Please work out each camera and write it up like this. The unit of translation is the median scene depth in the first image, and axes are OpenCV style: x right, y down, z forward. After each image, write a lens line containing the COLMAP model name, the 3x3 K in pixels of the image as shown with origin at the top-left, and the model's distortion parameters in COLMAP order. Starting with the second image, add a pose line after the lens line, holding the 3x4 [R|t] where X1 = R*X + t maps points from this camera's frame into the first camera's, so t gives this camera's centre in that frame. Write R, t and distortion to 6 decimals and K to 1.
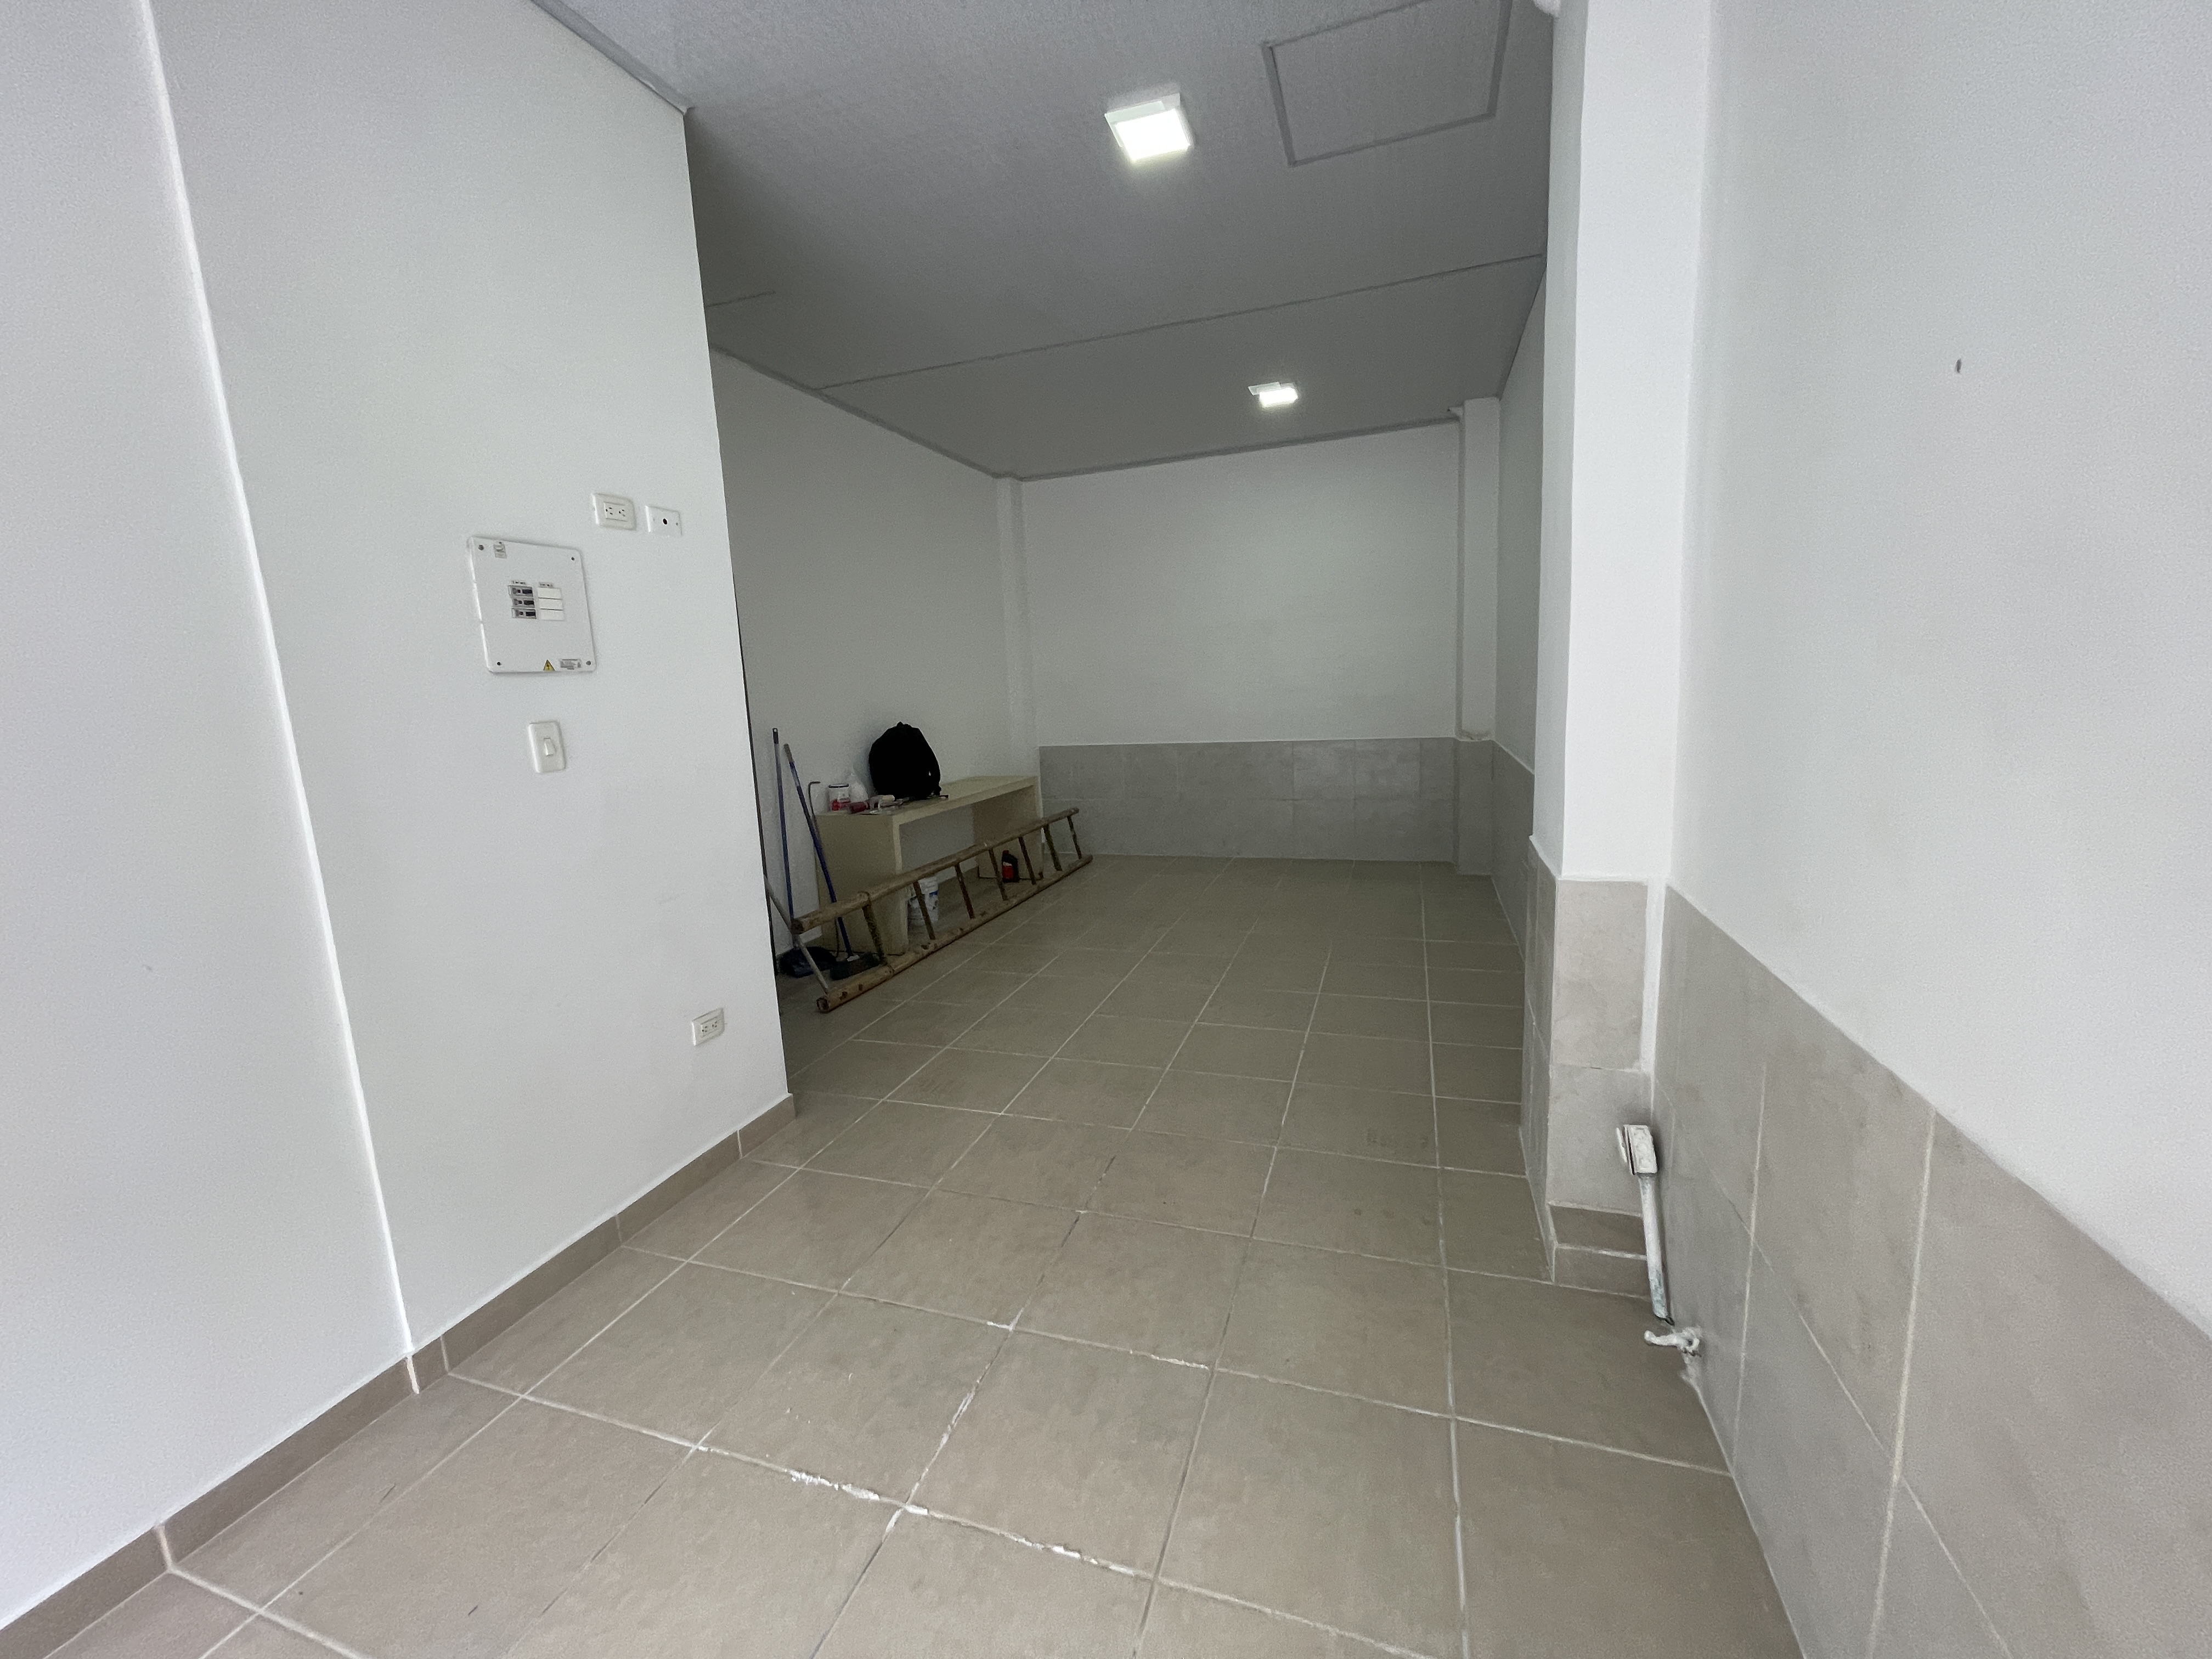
lens RADIAL K [[887.7, 0, 1108.9], [0, 887.7, 829.0], [0, 0, 1]] dist [-0.000419, 0.000002]
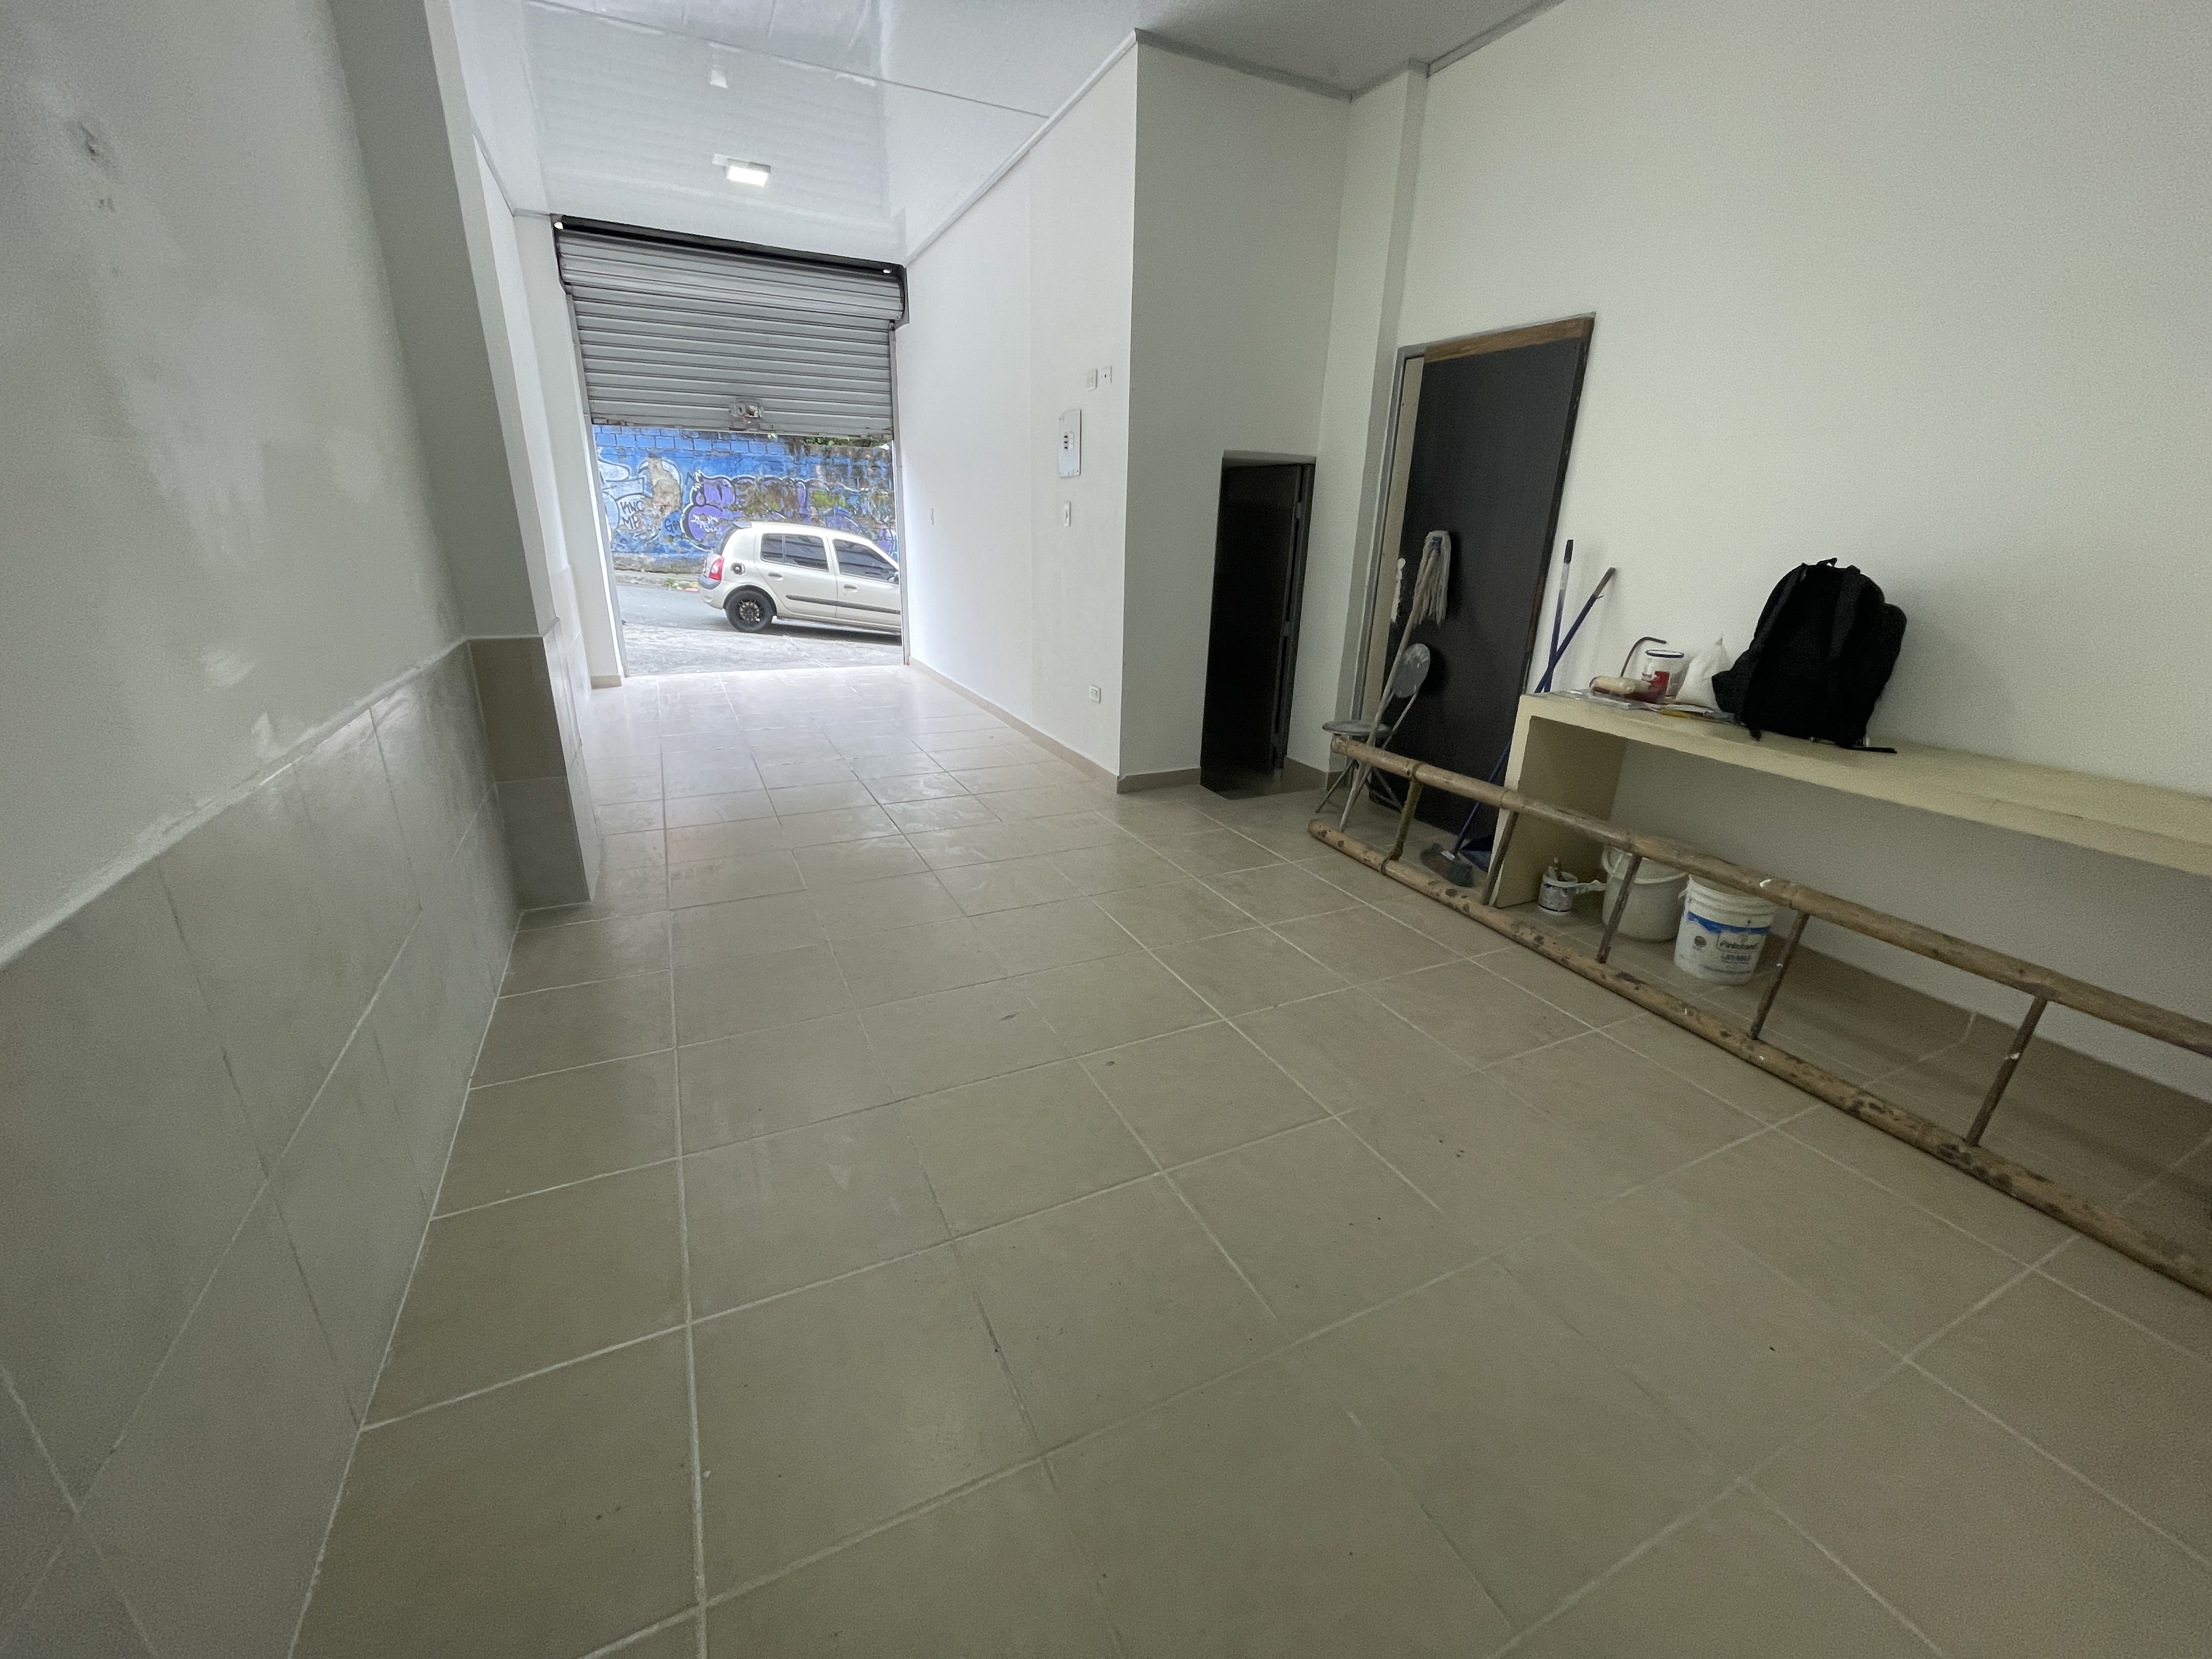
lens RADIAL K [[887.7, 0, 1098.3], [0, 887.7, 828.4], [0, 0, 1]] dist [-0.000419, 0.000002]
pose [[-0.721236, 0.260109, -0.641999, 0.584584], [-0.096852, 0.879849, 0.465281, -0.284187], [0.685886, 0.397756, -0.609386, 1.759632]]
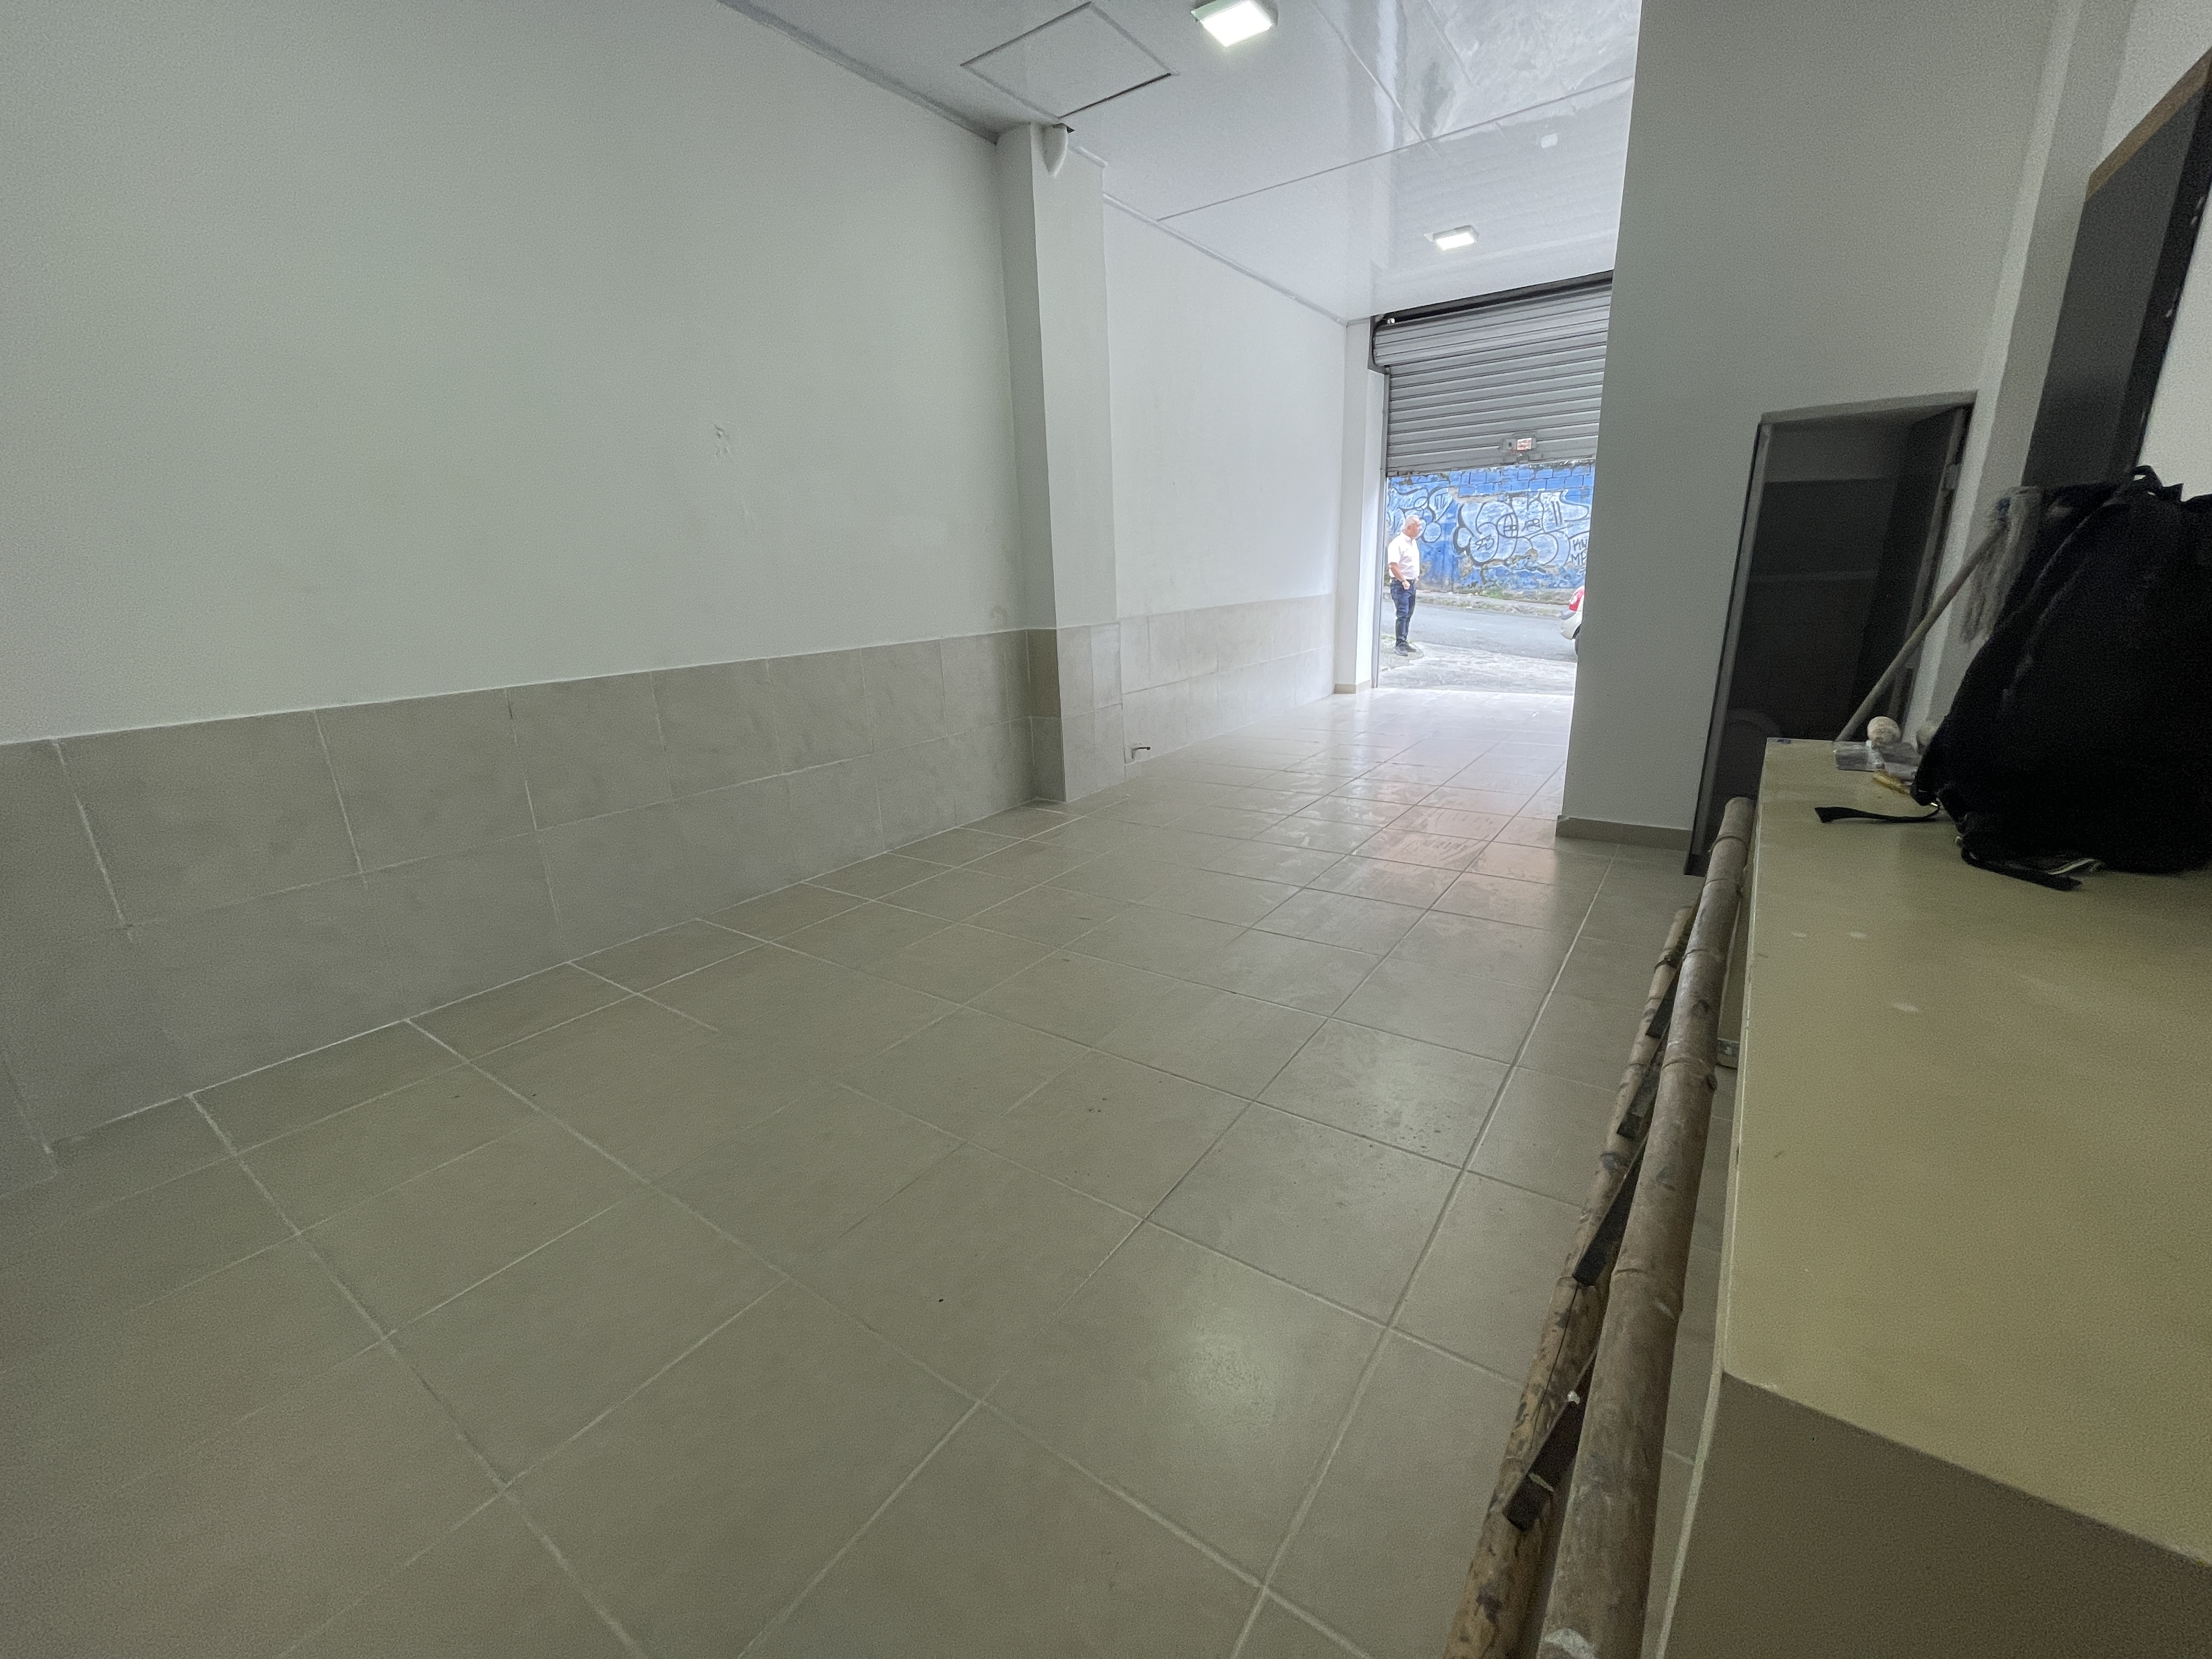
lens RADIAL K [[887.7, 0, 1102.5], [0, 887.7, 825.3], [0, 0, 1]] dist [-0.000419, 0.000002]
pose [[-0.953584, 0.006927, 0.301048, -0.110355], [0.133706, 0.905520, 0.402687, -0.264096], [-0.269816, 0.424248, -0.864415, 2.097785]]
